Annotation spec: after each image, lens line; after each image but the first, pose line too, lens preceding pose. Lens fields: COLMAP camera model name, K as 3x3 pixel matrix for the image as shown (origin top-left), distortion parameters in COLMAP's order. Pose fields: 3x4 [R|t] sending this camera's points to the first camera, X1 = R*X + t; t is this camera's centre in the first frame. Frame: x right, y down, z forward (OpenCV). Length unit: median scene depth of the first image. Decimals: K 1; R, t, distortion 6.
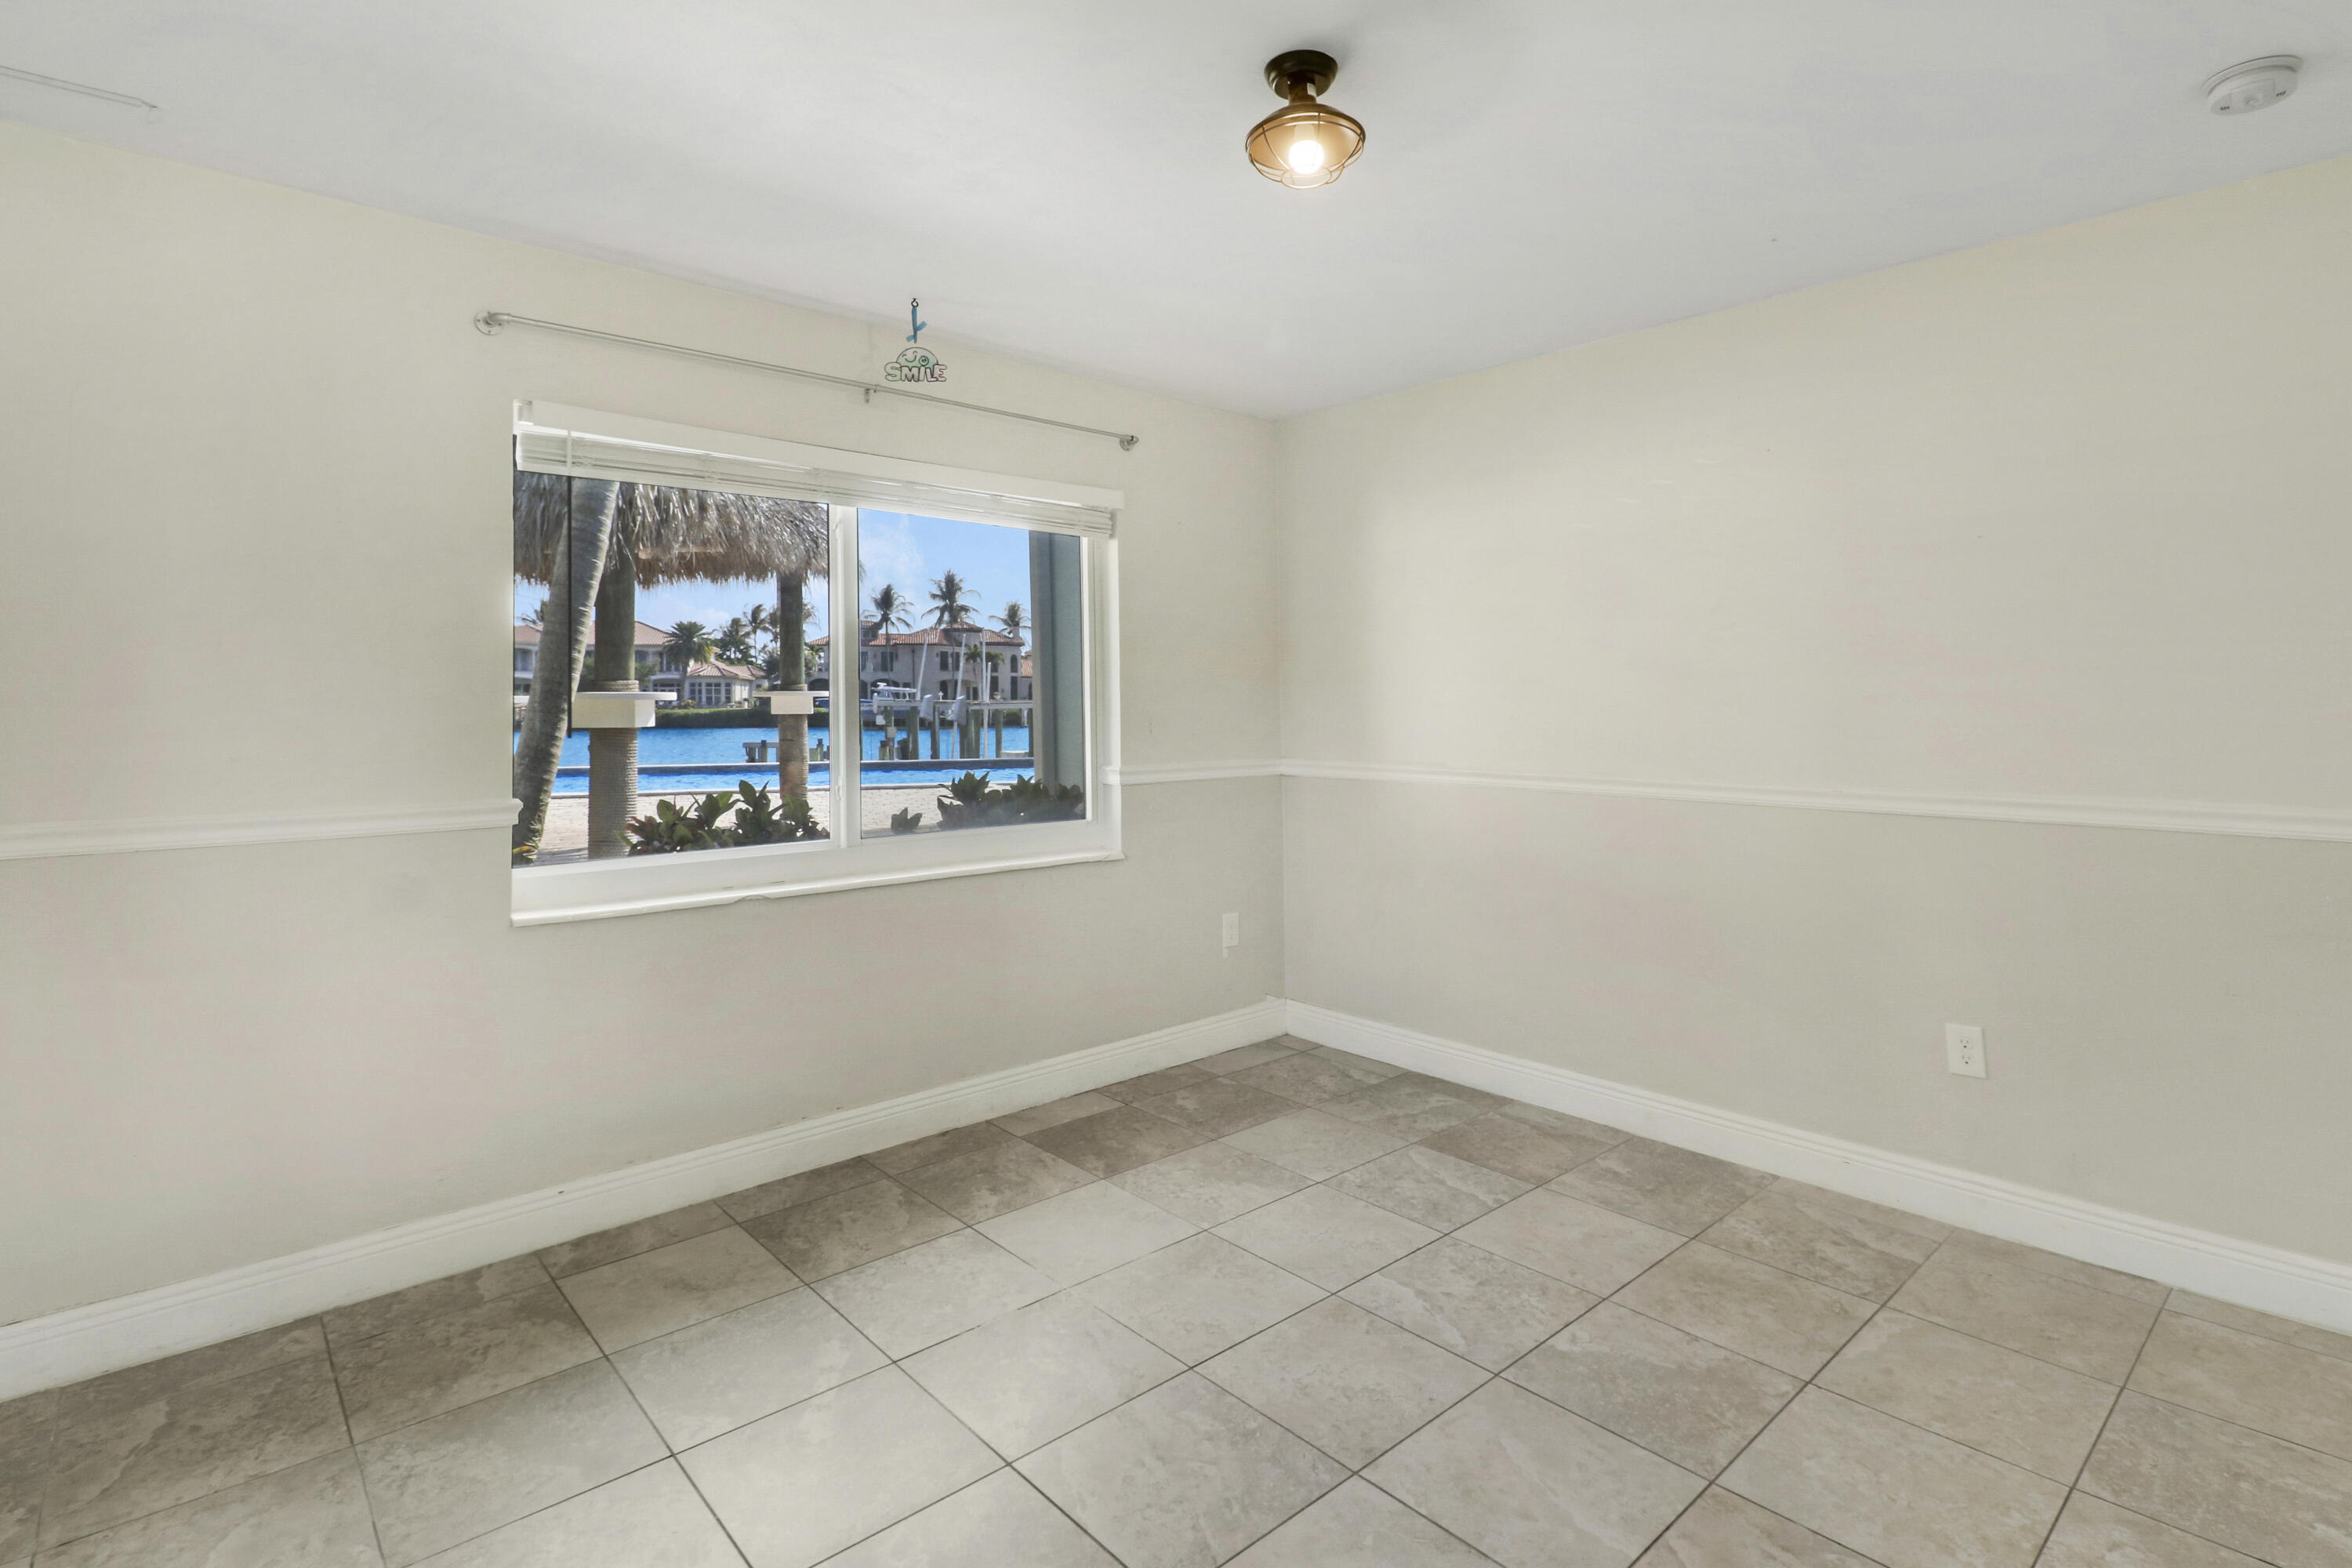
lens RADIAL K [[1107.8, 0, 1219.1], [0, 1107.8, 689.1], [0, 0, 1]] dist [0.006089, -0.014691]
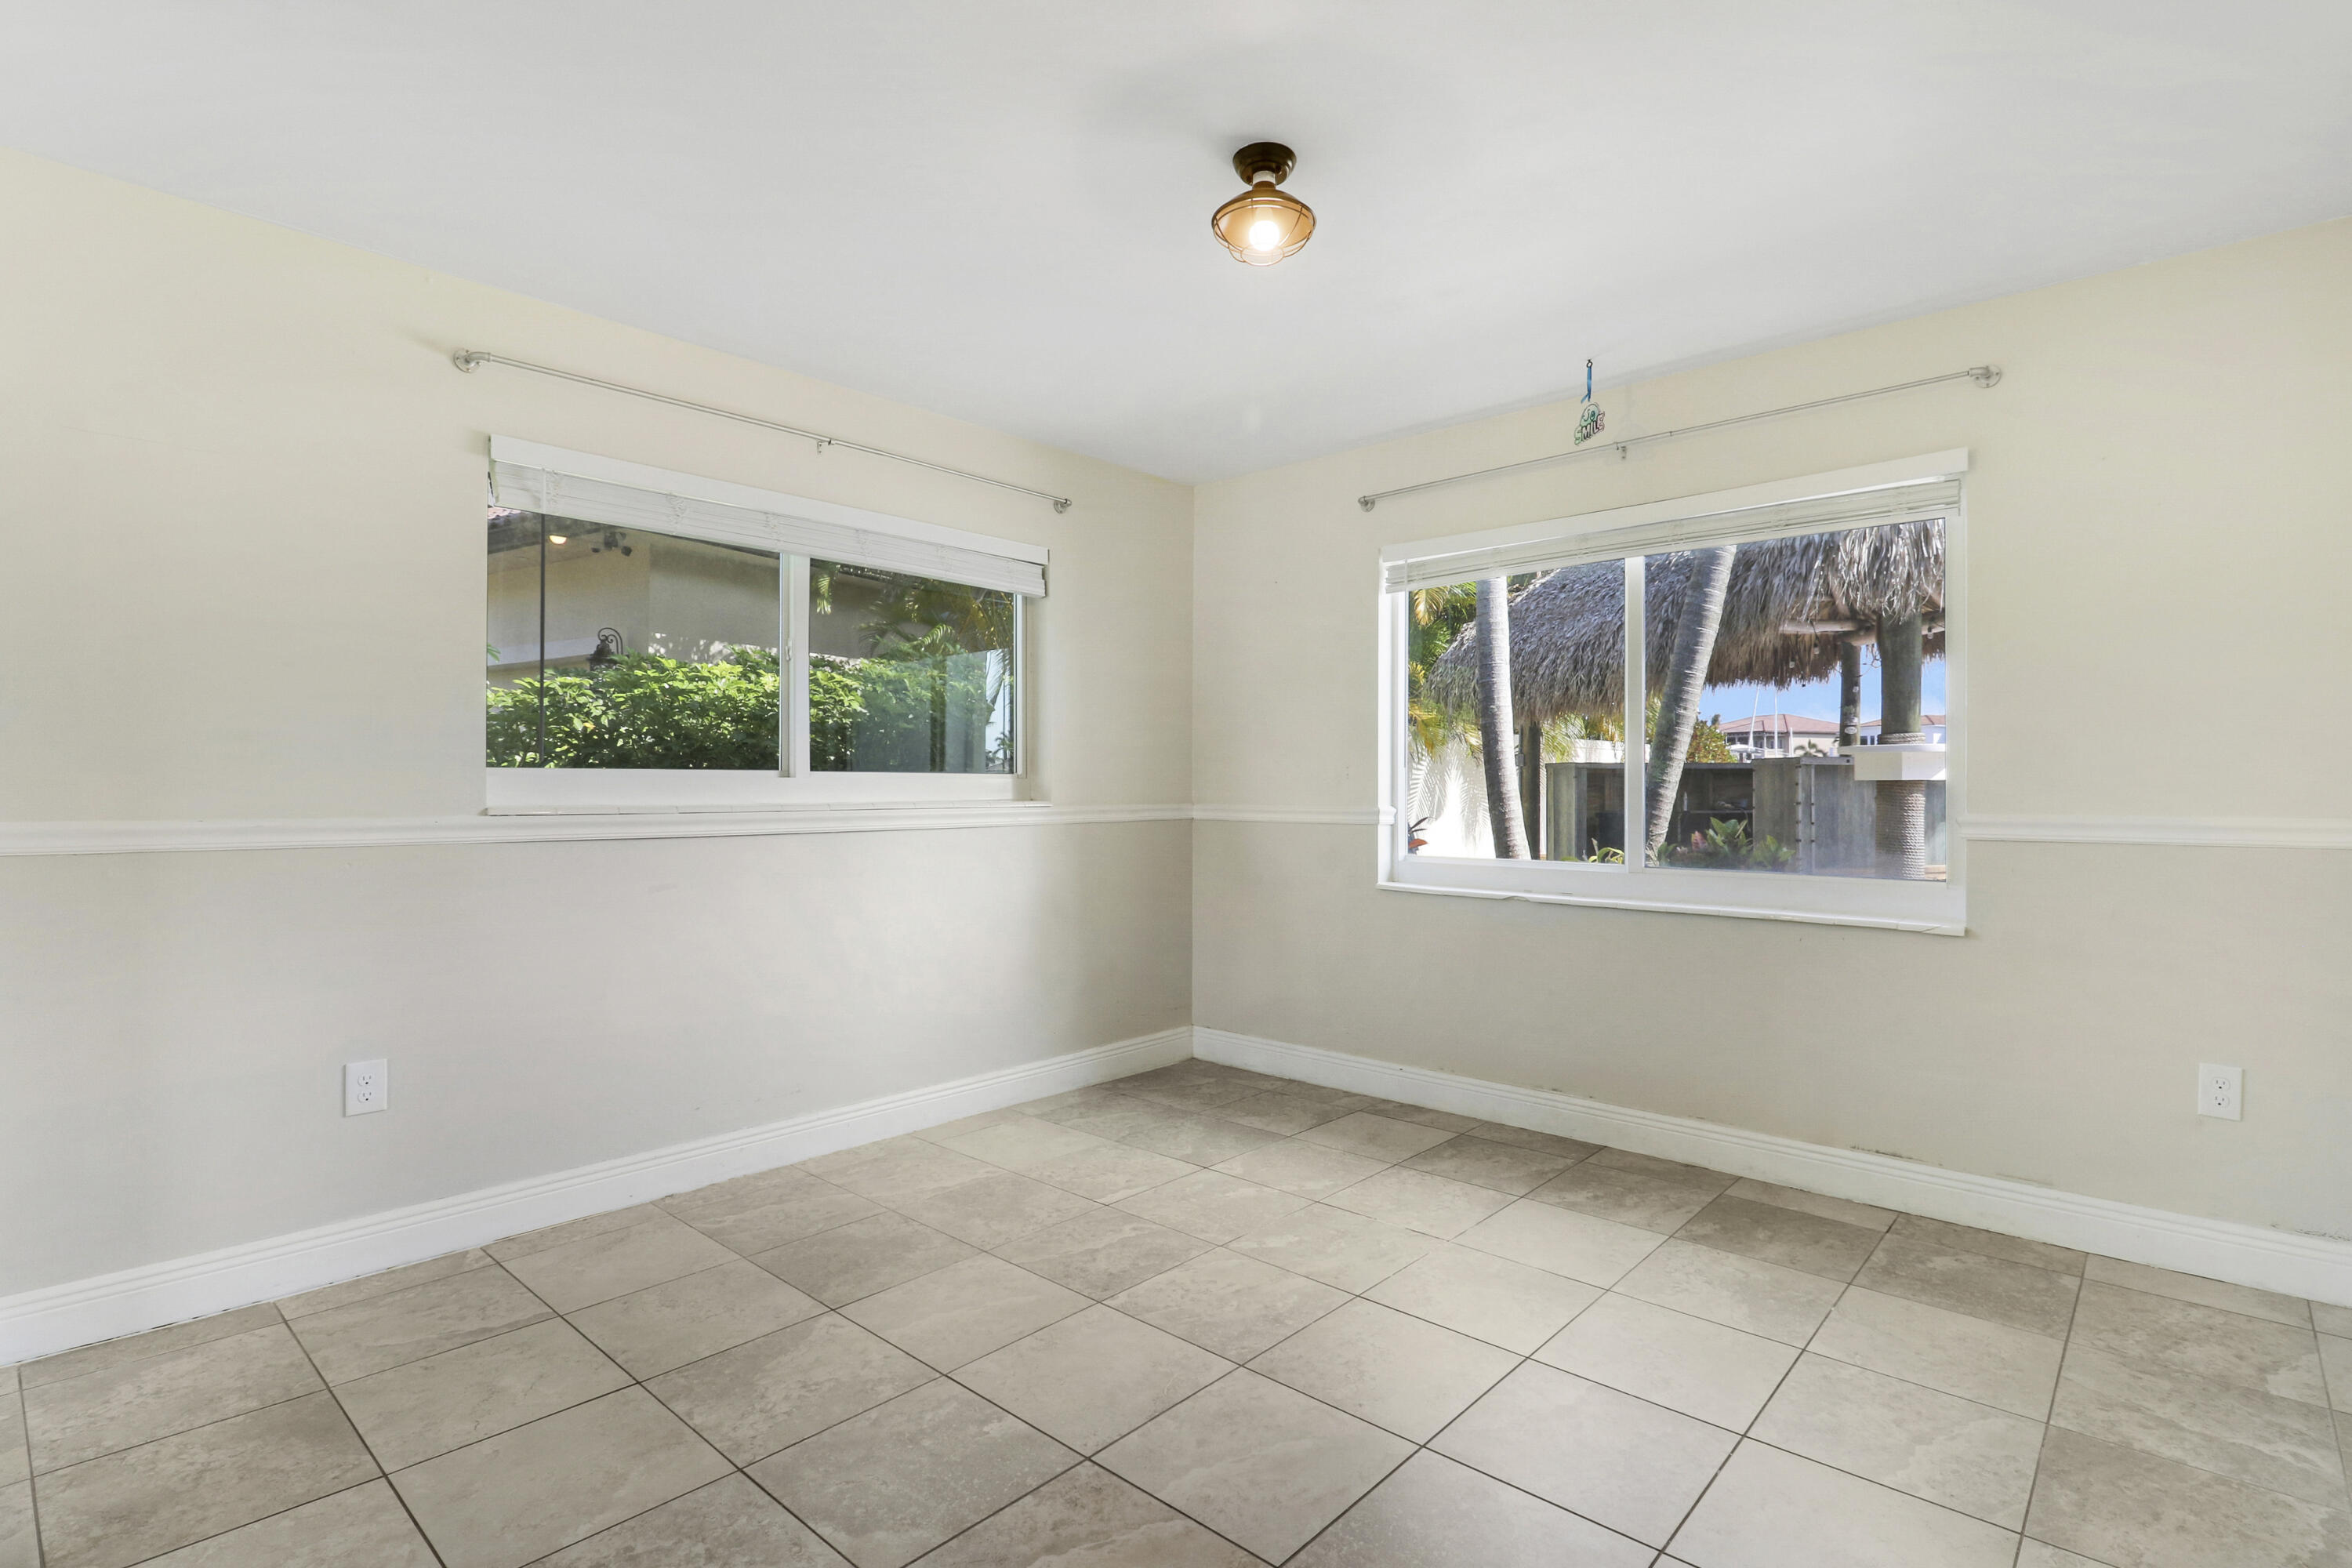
lens RADIAL K [[1107.8, 0, 1187.1], [0, 1107.8, 806.0], [0, 0, 1]] dist [0.006089, -0.014691]
pose [[0.096447, 0.024486, -0.995037, 0.775715], [0.014077, 0.999564, 0.025962, 0.046872], [0.995239, -0.016511, 0.096060, 0.506377]]
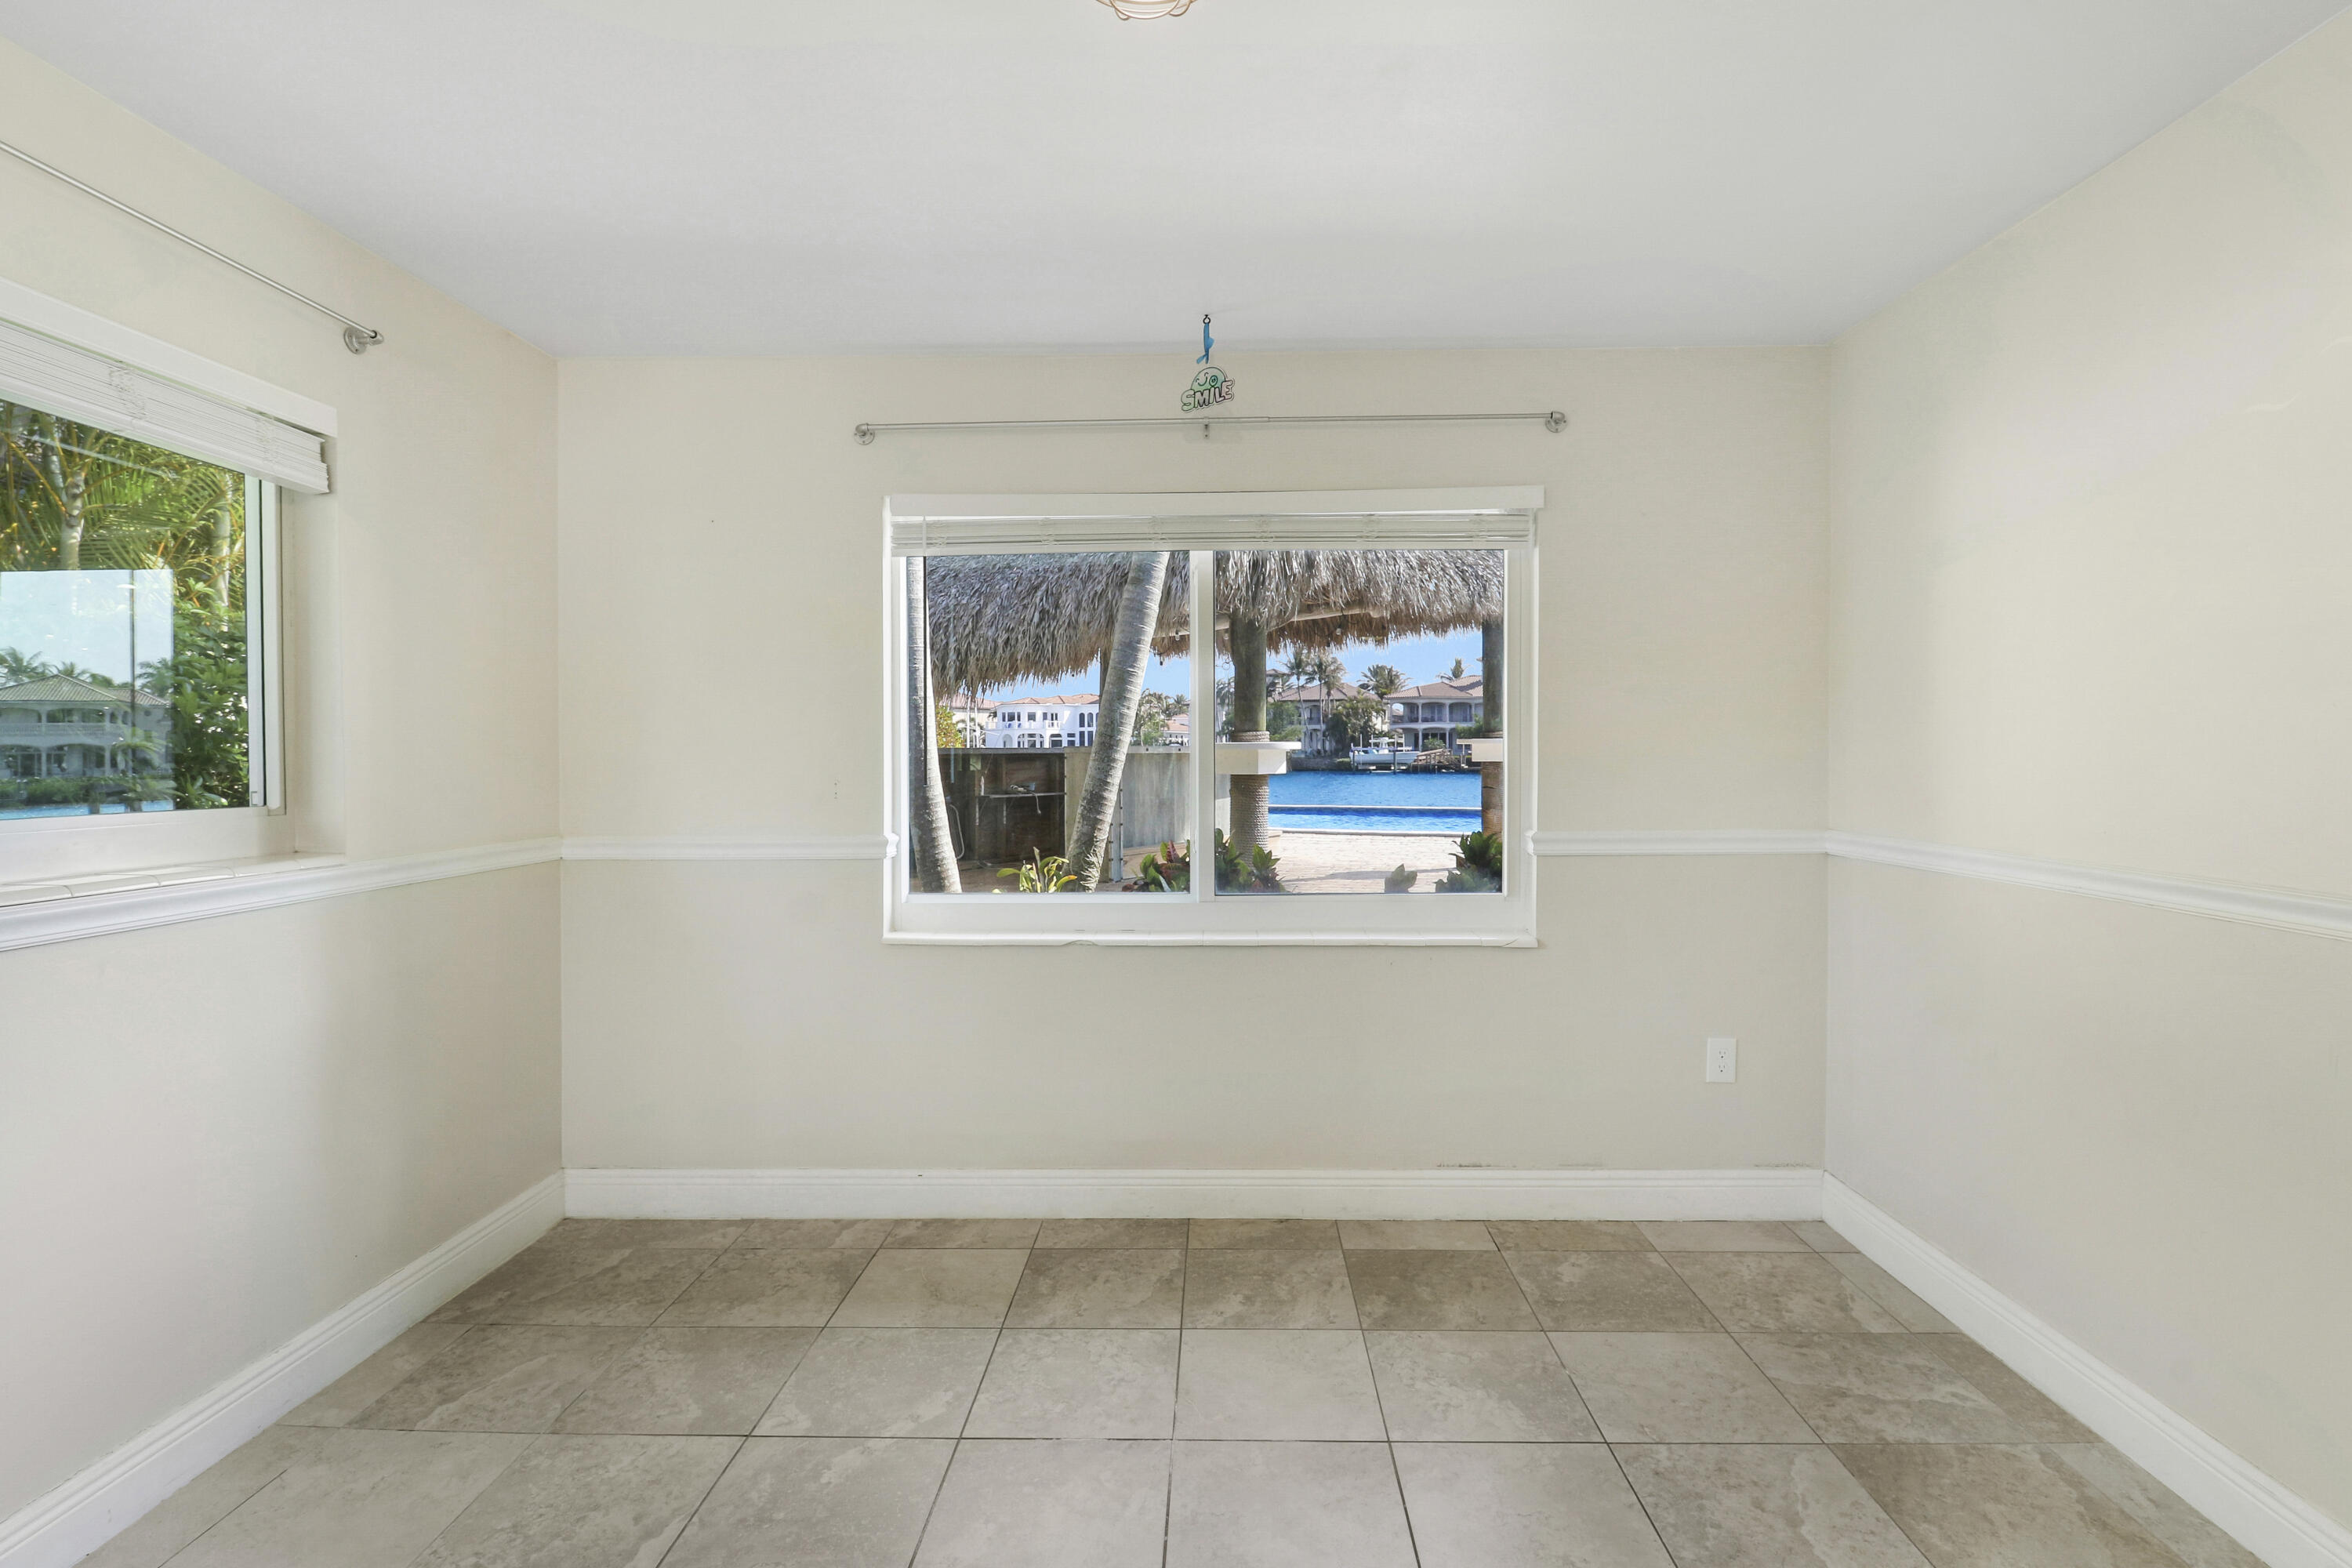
lens RADIAL K [[1124.7, 0, 1225.6], [0, 1124.7, 764.4], [0, 0, 1]] dist [0.004617, -0.013846]
pose [[0.726199, 0.005358, -0.687463, 0.394663], [0.012471, 0.999702, 0.020966, 0.002373], [0.687371, -0.023799, 0.725916, 0.330270]]
